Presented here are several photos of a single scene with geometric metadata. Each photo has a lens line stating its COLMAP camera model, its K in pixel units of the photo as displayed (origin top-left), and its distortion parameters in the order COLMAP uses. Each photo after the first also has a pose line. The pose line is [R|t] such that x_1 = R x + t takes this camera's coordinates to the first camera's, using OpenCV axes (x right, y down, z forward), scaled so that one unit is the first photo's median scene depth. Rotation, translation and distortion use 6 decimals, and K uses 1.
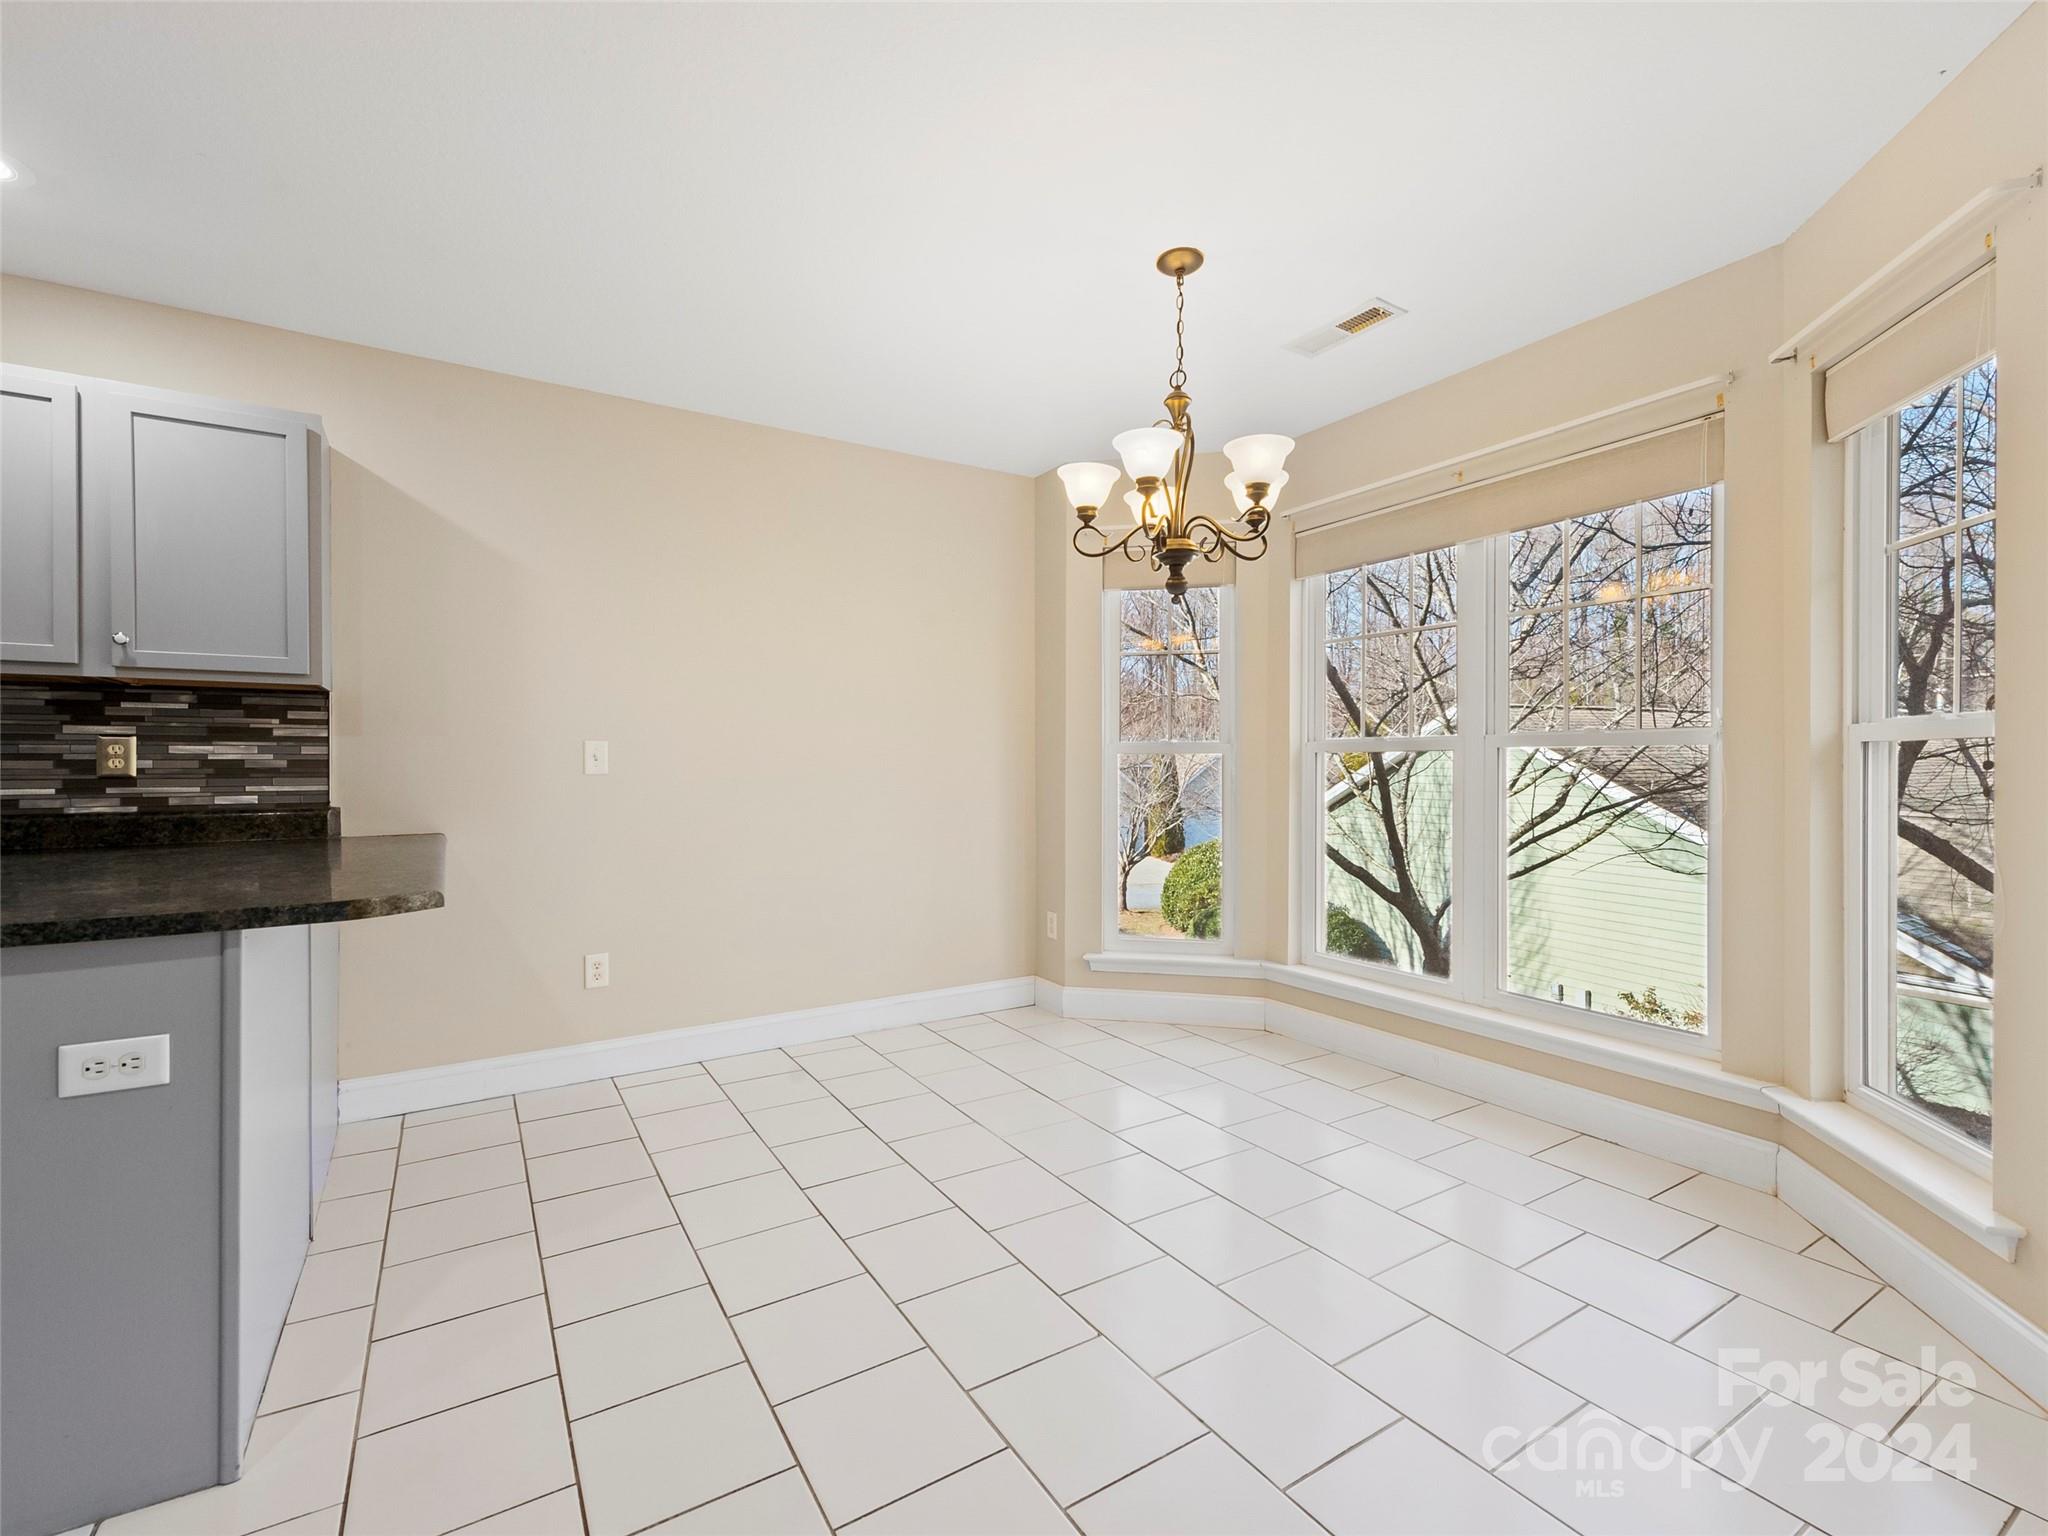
lens RADIAL K [[906.7, 0, 1024.0], [0, 906.7, 768.0], [0, 0, 1]] dist [0.015807, -0.004890]
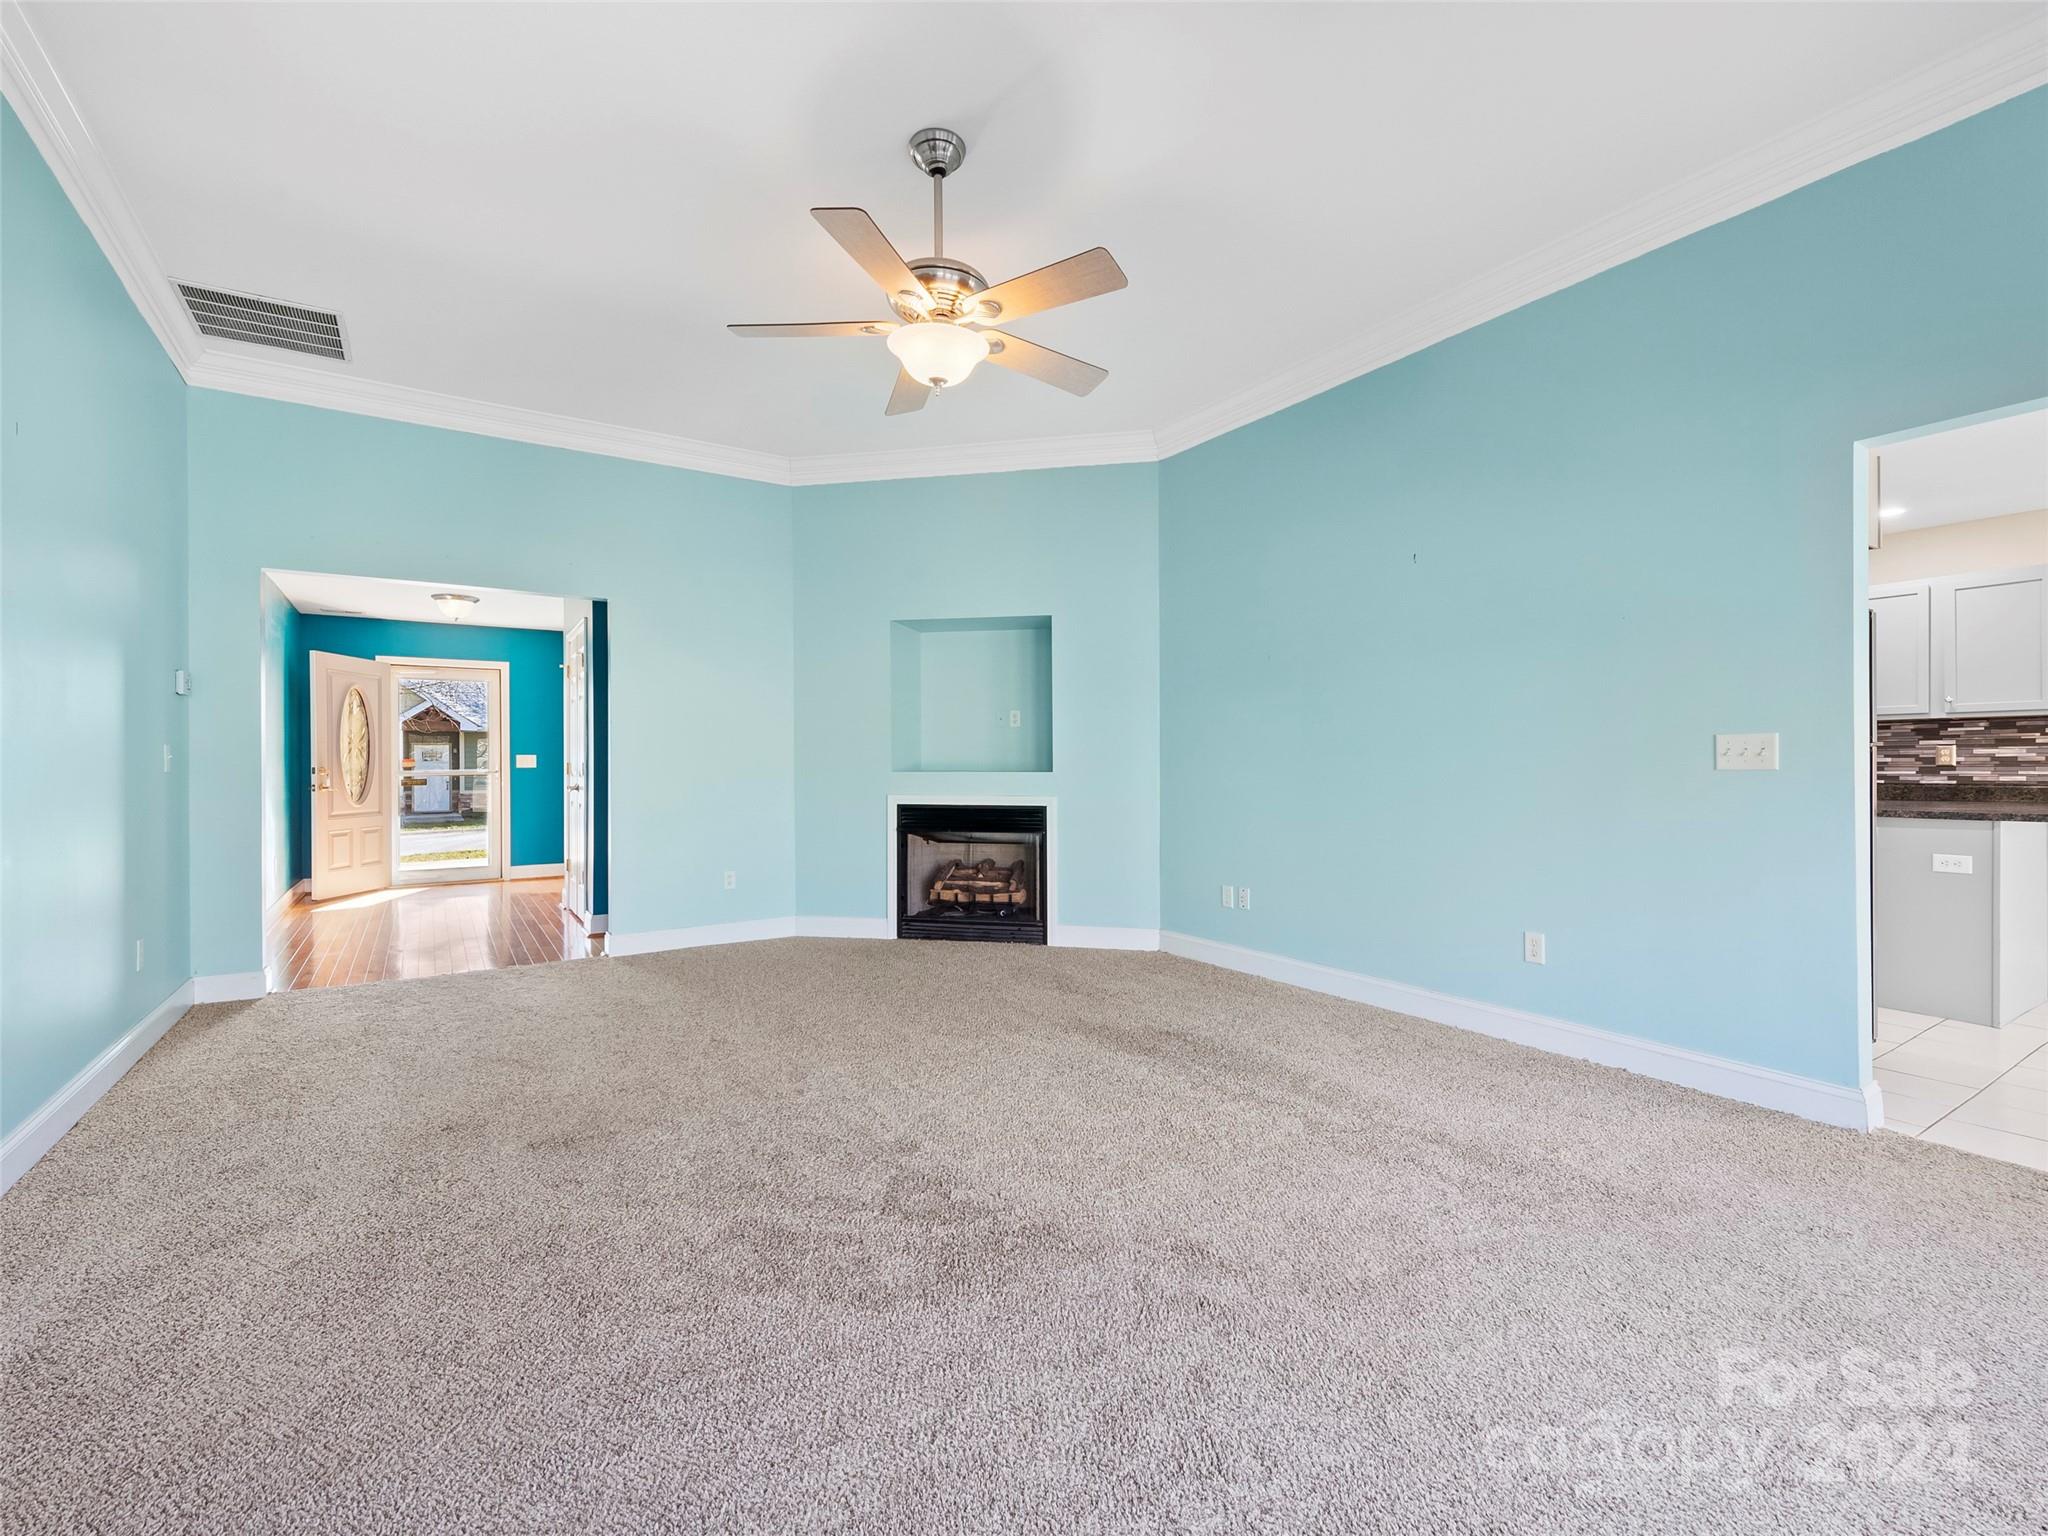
lens RADIAL K [[906.7, 0, 1024.0], [0, 906.7, 768.0], [0, 0, 1]] dist [0.015807, -0.004890]
pose [[0.014379, 0.002060, -0.999894, 0.957155], [-0.000312, 0.999998, 0.002056, 0.010958], [0.999897, 0.000282, 0.014380, -1.014595]]
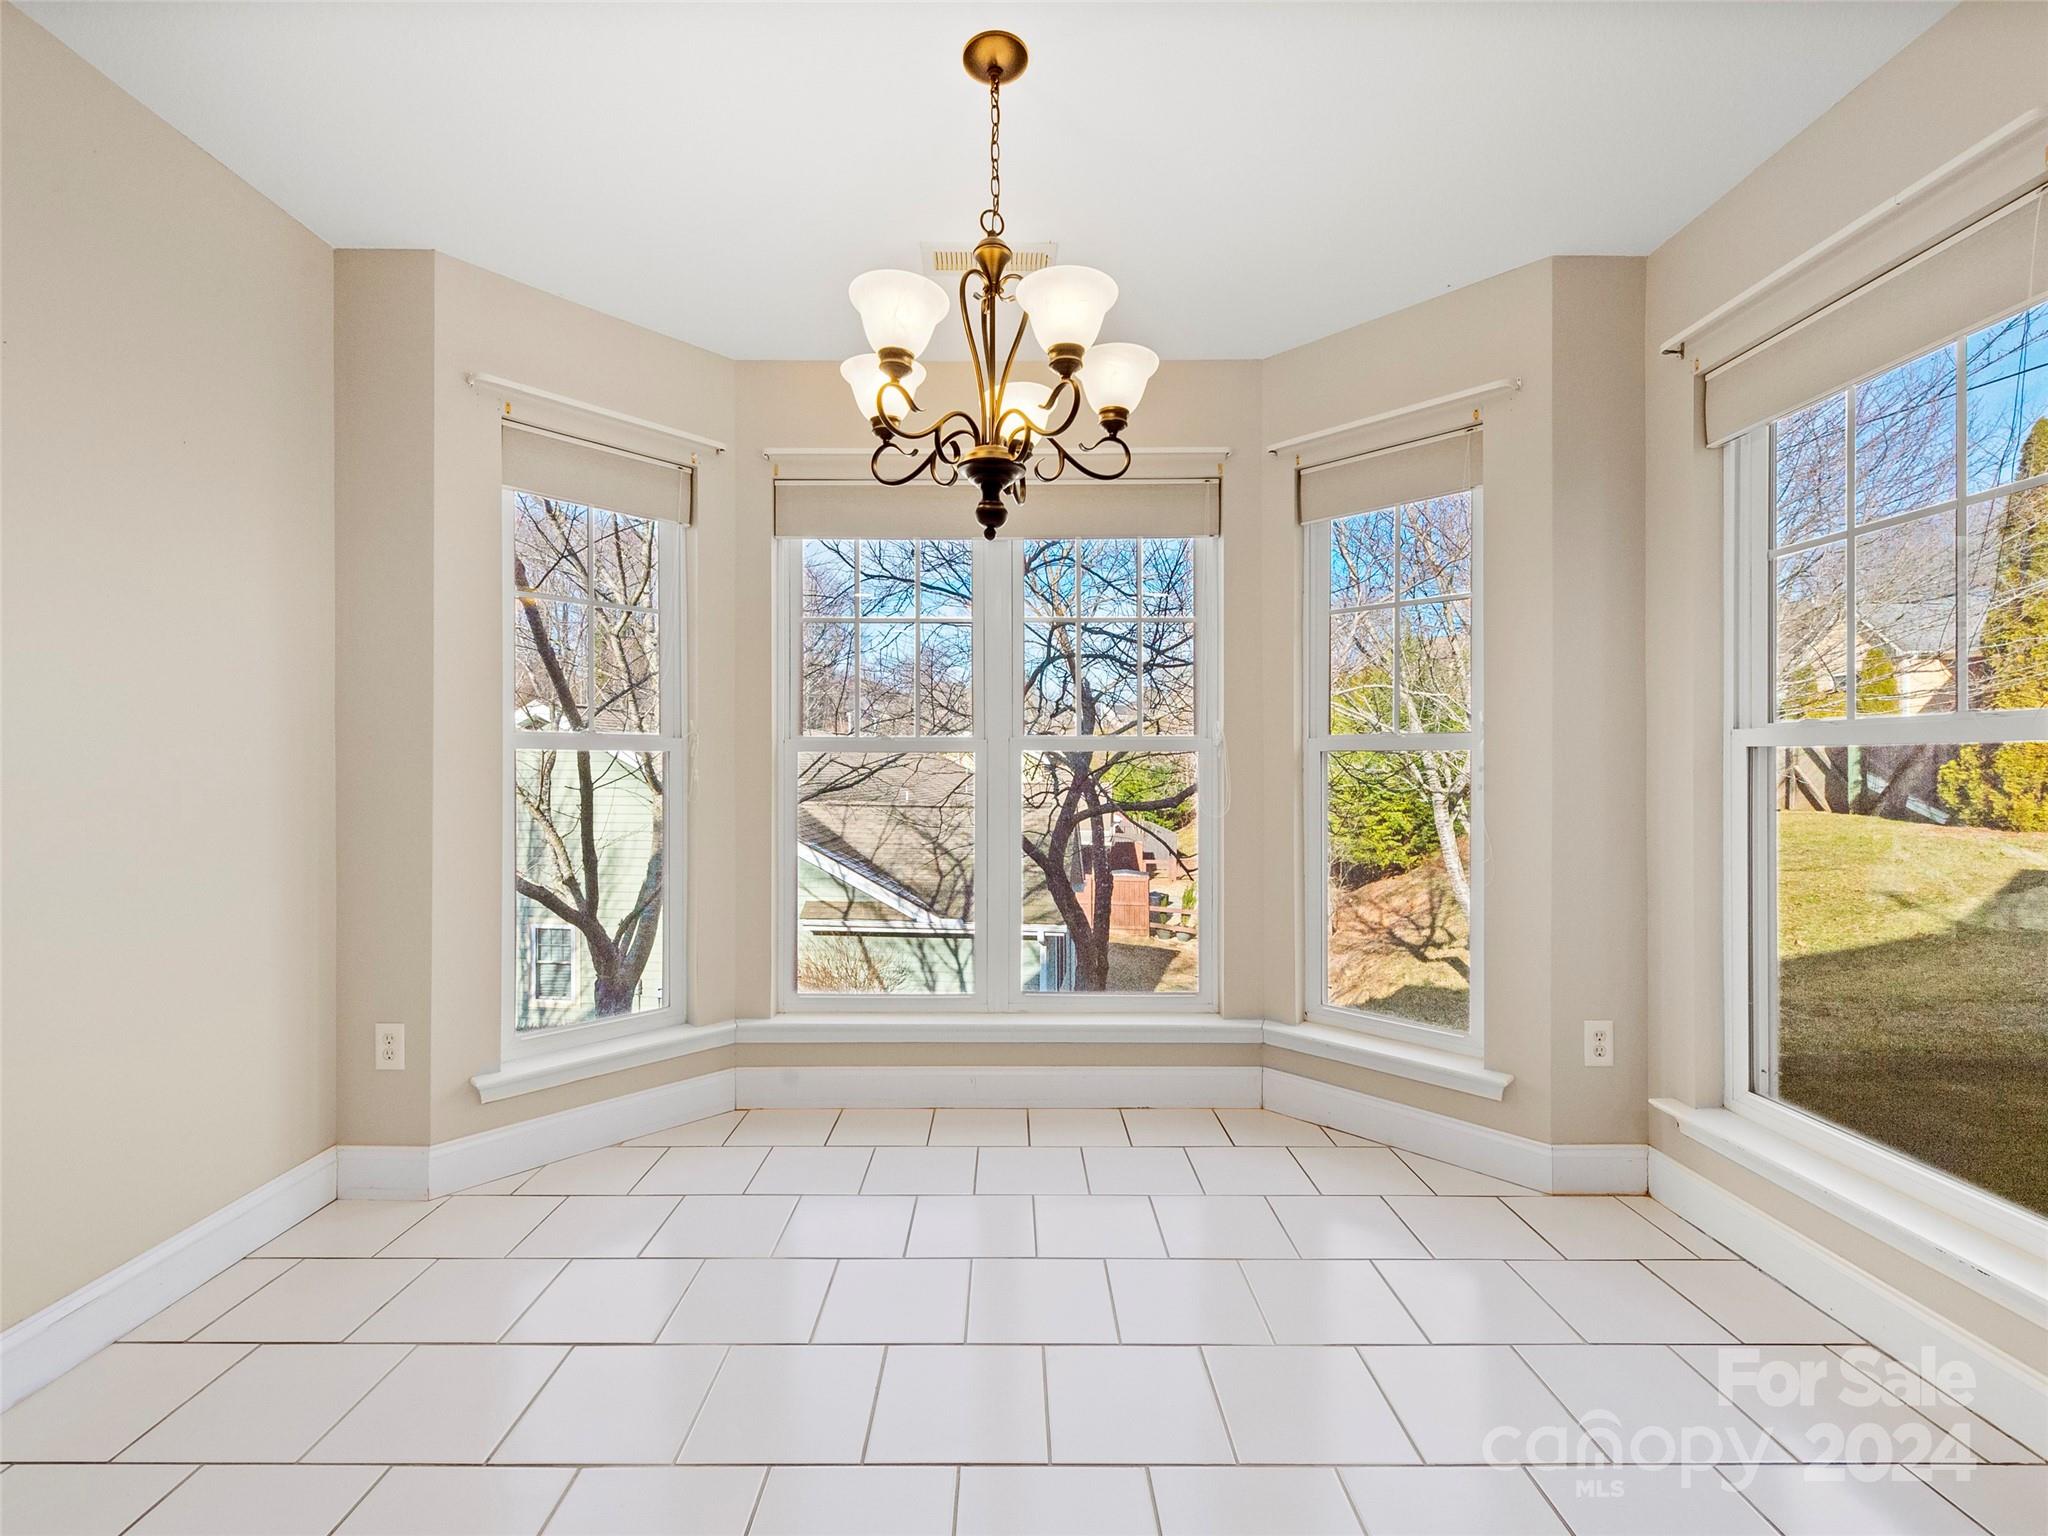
lens RADIAL K [[906.7, 0, 1024.0], [0, 906.7, 768.0], [0, 0, 1]] dist [0.015807, -0.004890]
pose [[0.531855, 0.001330, 0.846834, -0.380711], [0.001669, 0.999995, -0.002619, -0.000826], [-0.846834, 0.002806, 0.531850, 0.548546]]
